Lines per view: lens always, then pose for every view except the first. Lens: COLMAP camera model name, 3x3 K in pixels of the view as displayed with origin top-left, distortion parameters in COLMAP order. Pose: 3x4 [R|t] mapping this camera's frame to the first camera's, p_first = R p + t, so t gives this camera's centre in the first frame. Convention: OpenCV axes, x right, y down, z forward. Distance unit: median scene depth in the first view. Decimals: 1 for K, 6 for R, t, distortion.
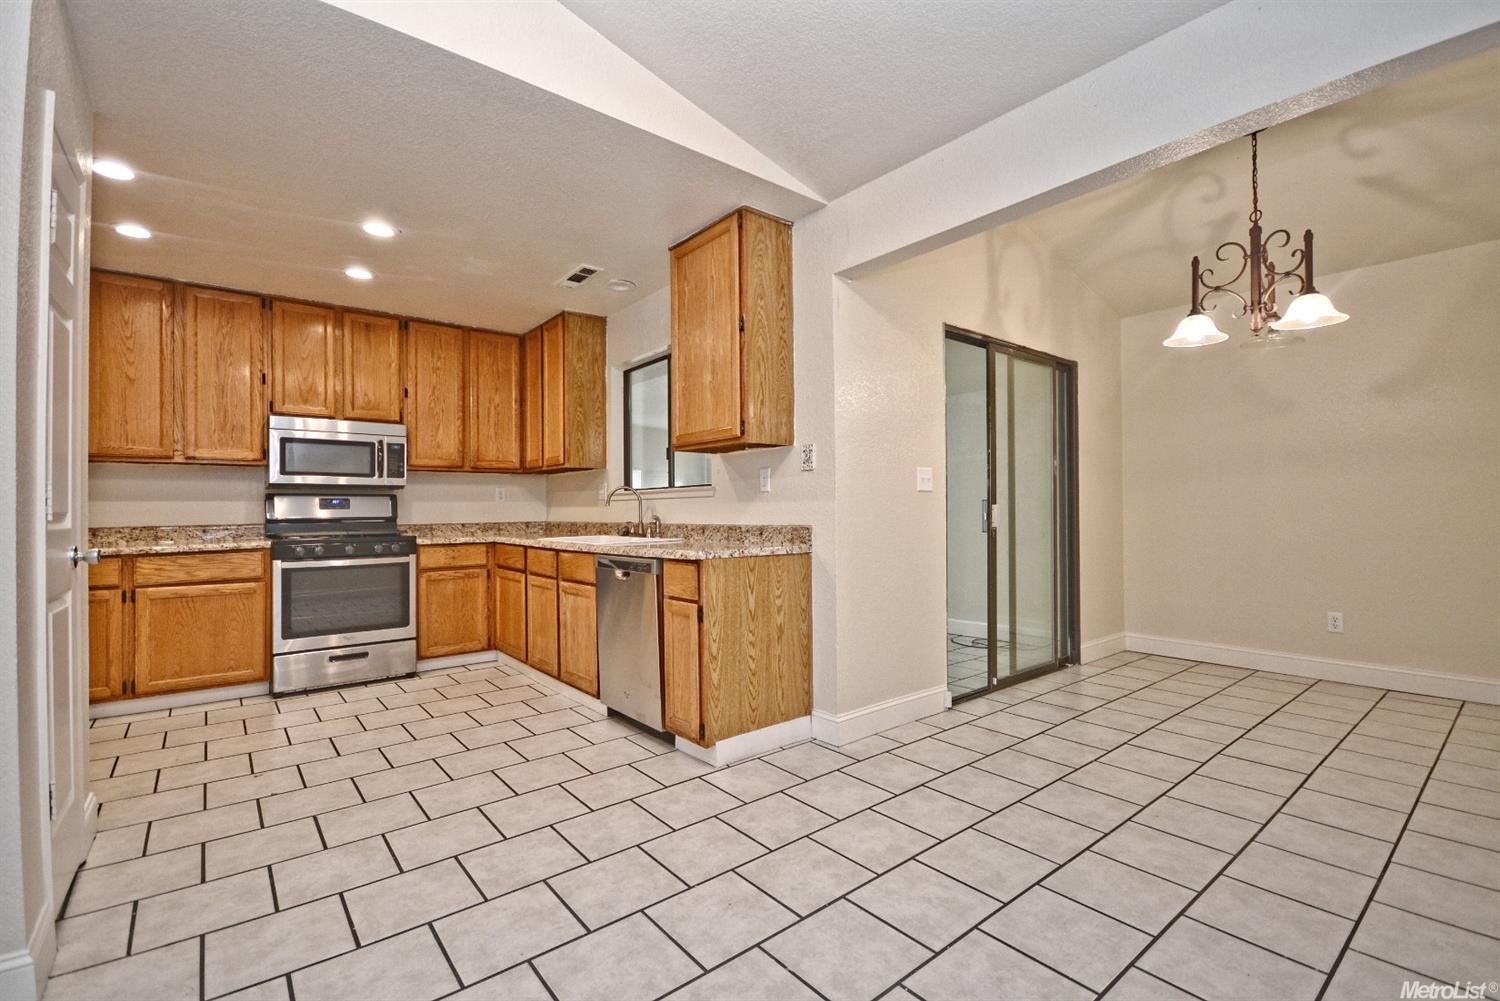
lens RADIAL K [[661.8, 0, 745.8], [0, 661.8, 503.8], [0, 0, 1]] dist [0.010833, -0.011005]
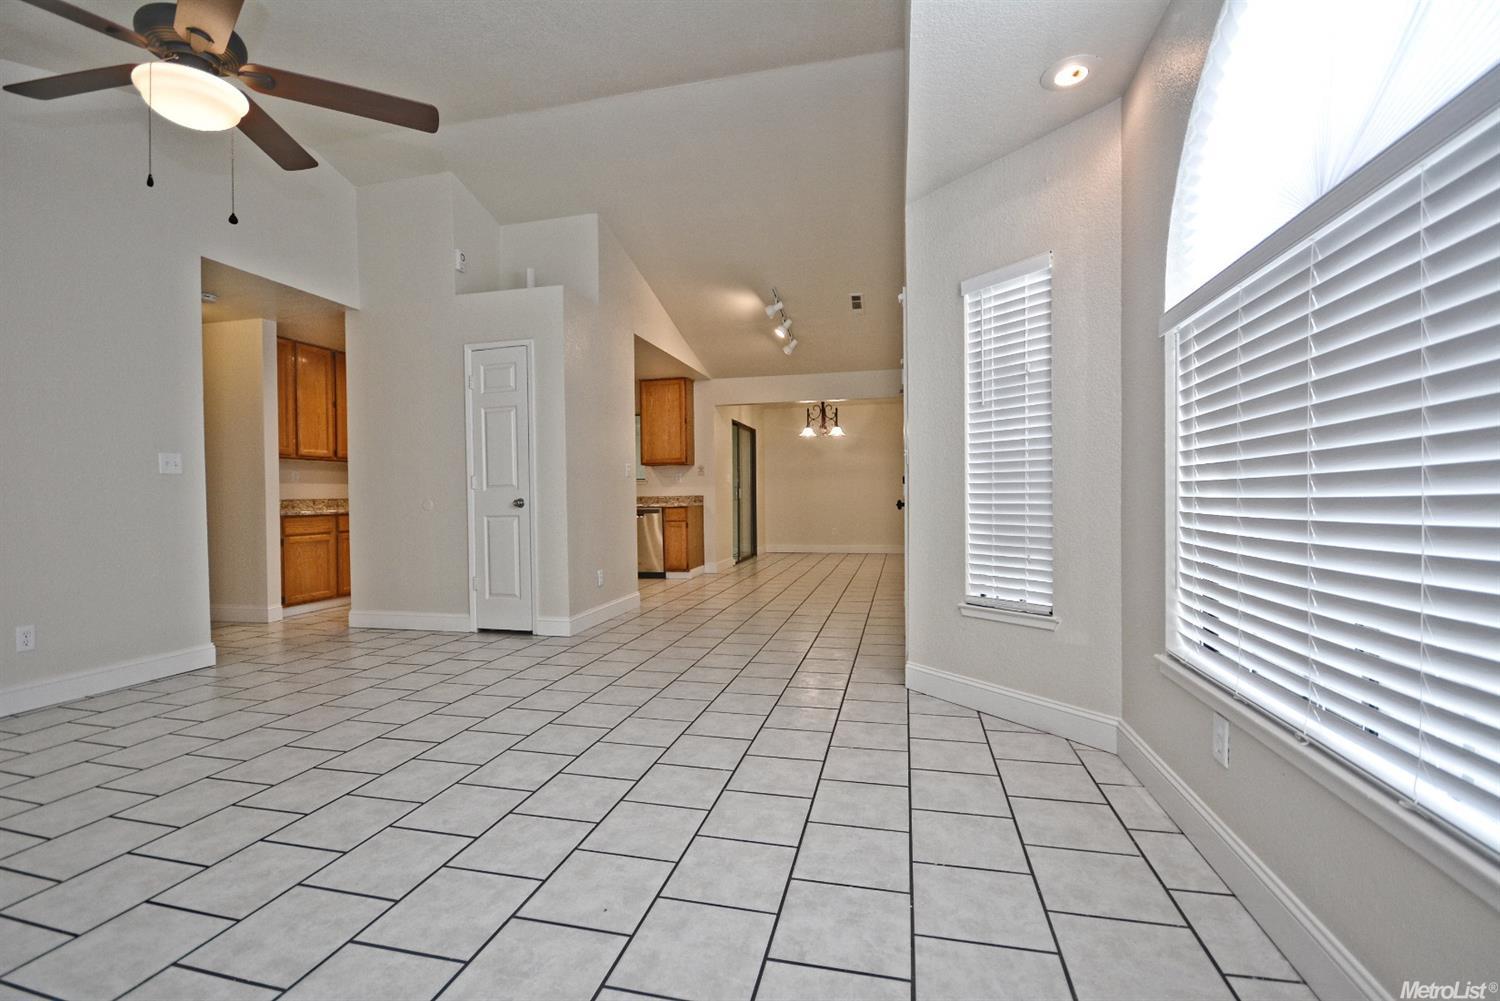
lens RADIAL K [[661.3, 0, 741.9], [0, 661.3, 501.3], [0, 0, 1]] dist [-0.016965, -0.000027]
pose [[0.792526, -0.004443, 0.609822, -1.240482], [-0.001275, 0.999959, 0.008942, 0.028873], [-0.609836, -0.007864, 0.792488, -1.077988]]
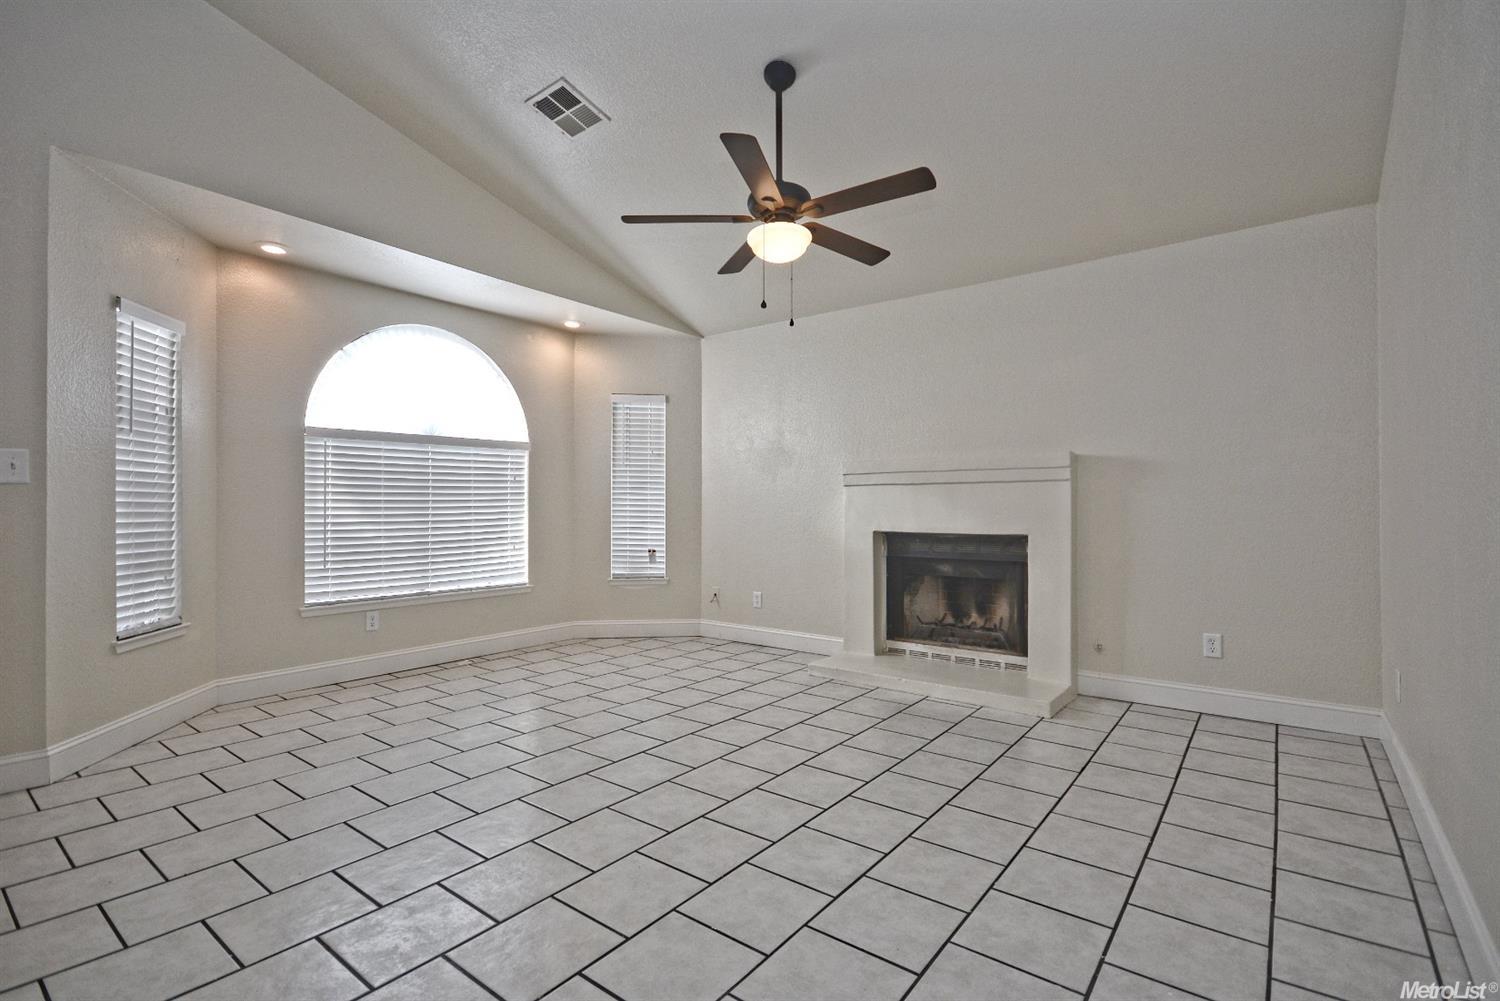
lens RADIAL K [[694.2, 0, 744.0], [0, 694.2, 503.9], [0, 0, 1]] dist [-0.001382, -0.000183]
pose [[-0.973073, 0.005603, -0.230428, -1.032947], [0.009035, 0.999863, -0.013844, 0.022234], [0.230319, -0.015553, -0.972991, 0.422208]]
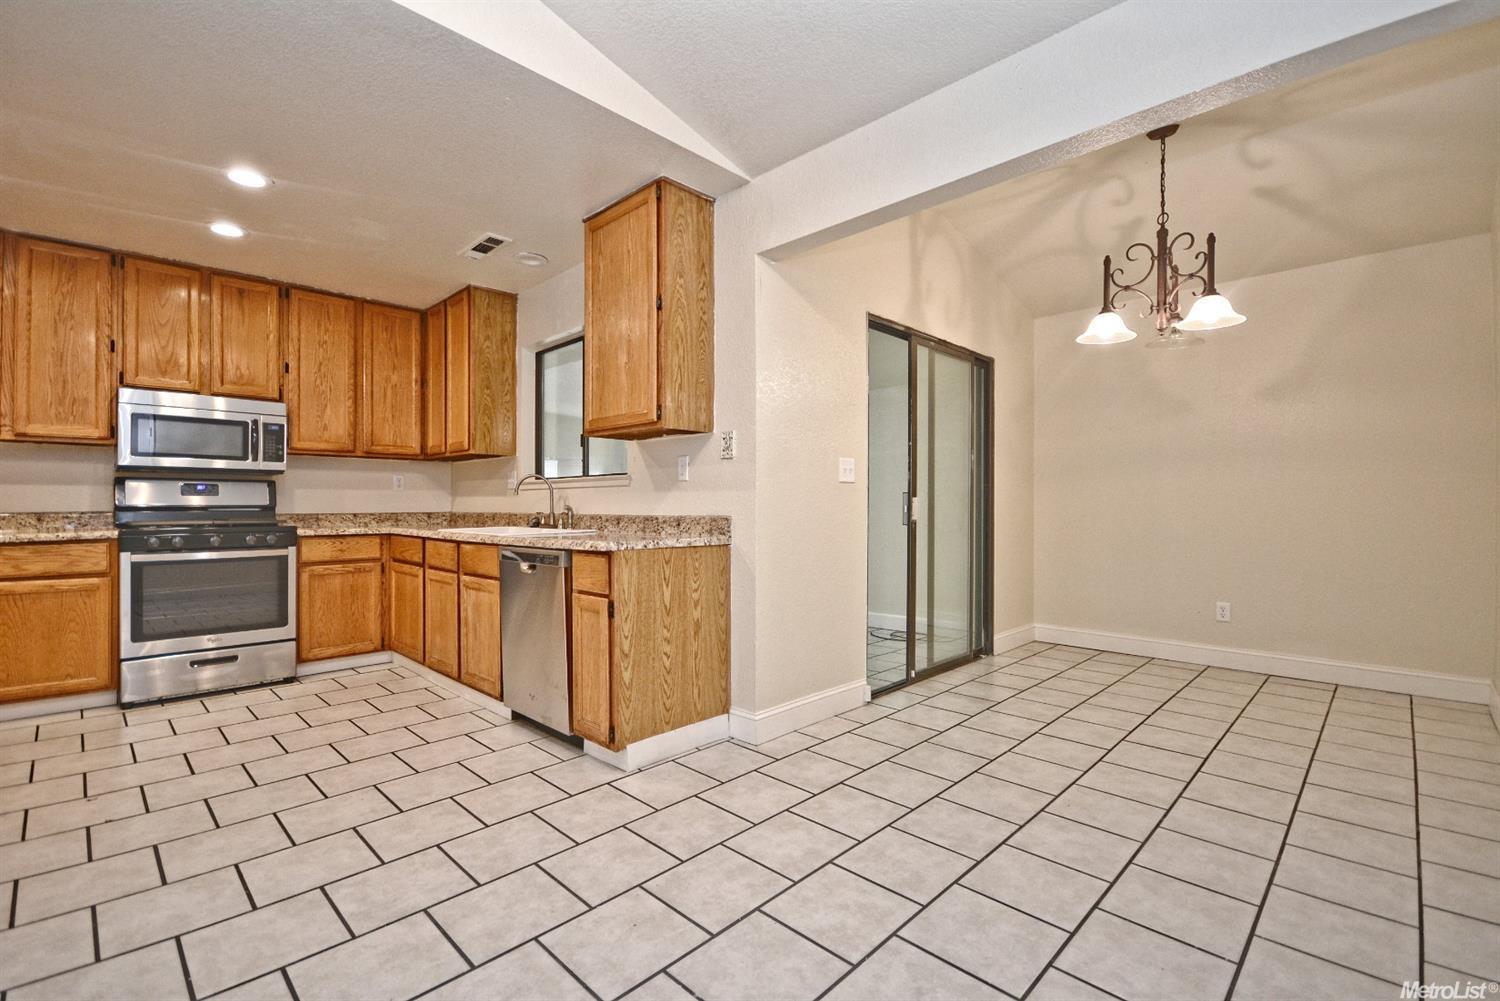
lens RADIAL K [[660.6, 0, 746.8], [0, 660.6, 503.4], [0, 0, 1]] dist [0.013355, -0.014036]
pose [[0.993359, 0.008992, 0.114700, 0.010098], [-0.009755, 0.999934, 0.006091, 0.007360], [-0.114638, -0.007169, 0.993381, 0.039771]]
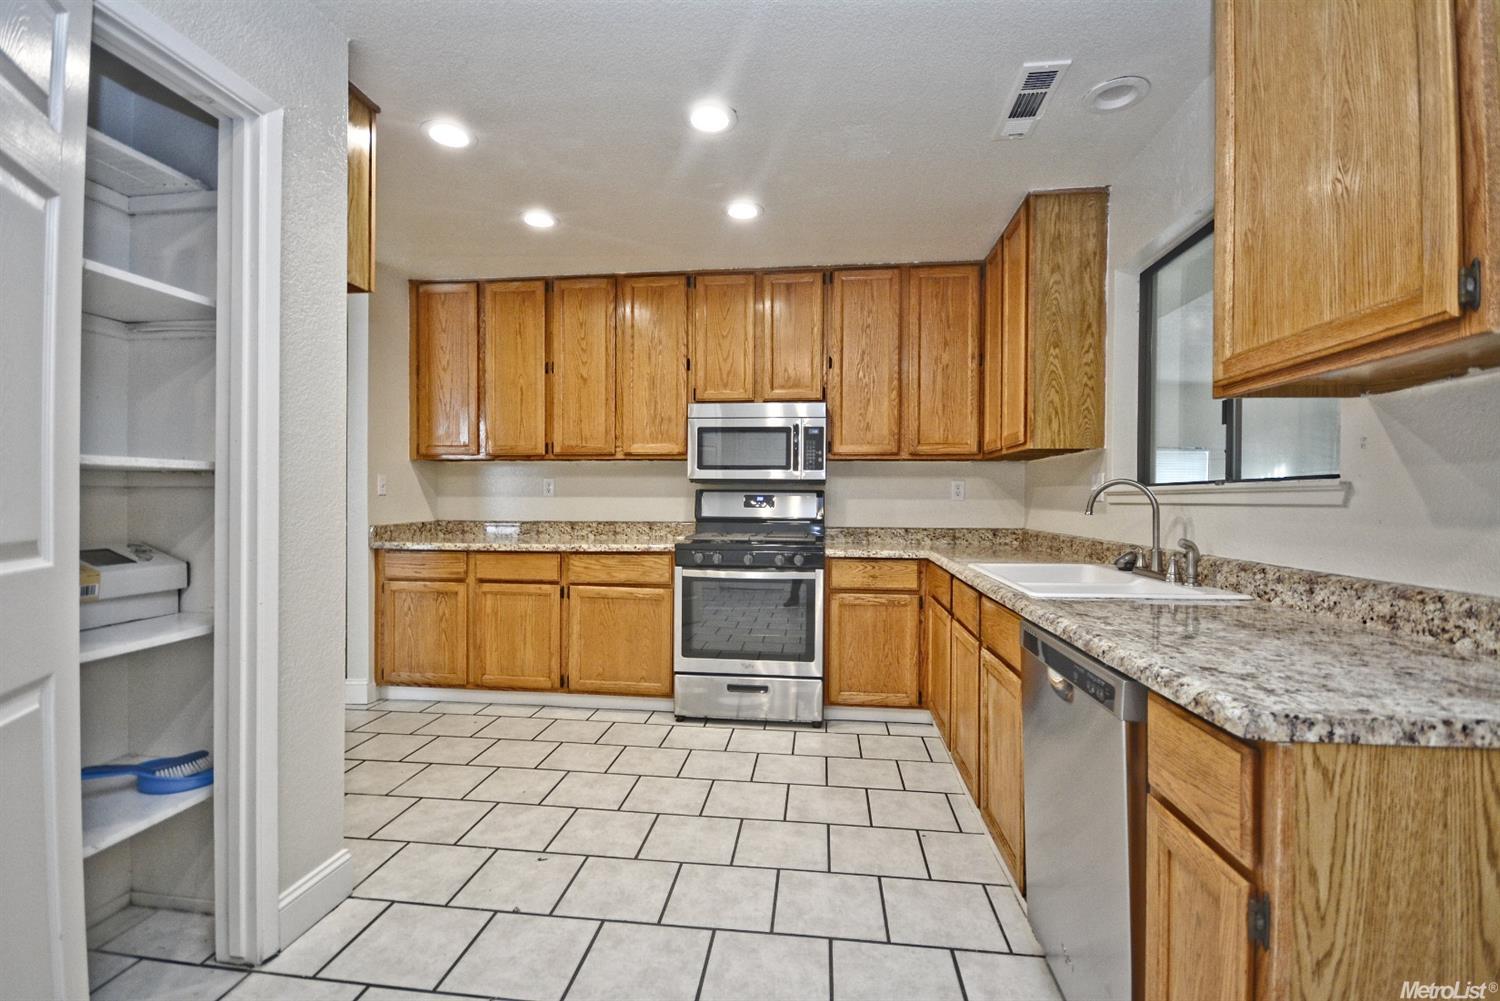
lens RADIAL K [[661.8, 0, 745.8], [0, 661.8, 503.8], [0, 0, 1]] dist [0.010833, -0.011005]
pose [[0.700126, 0.019774, -0.713746, -0.016834], [-0.007075, 0.999760, 0.020757, -0.018514], [0.713985, -0.009483, 0.700097, 0.481707]]
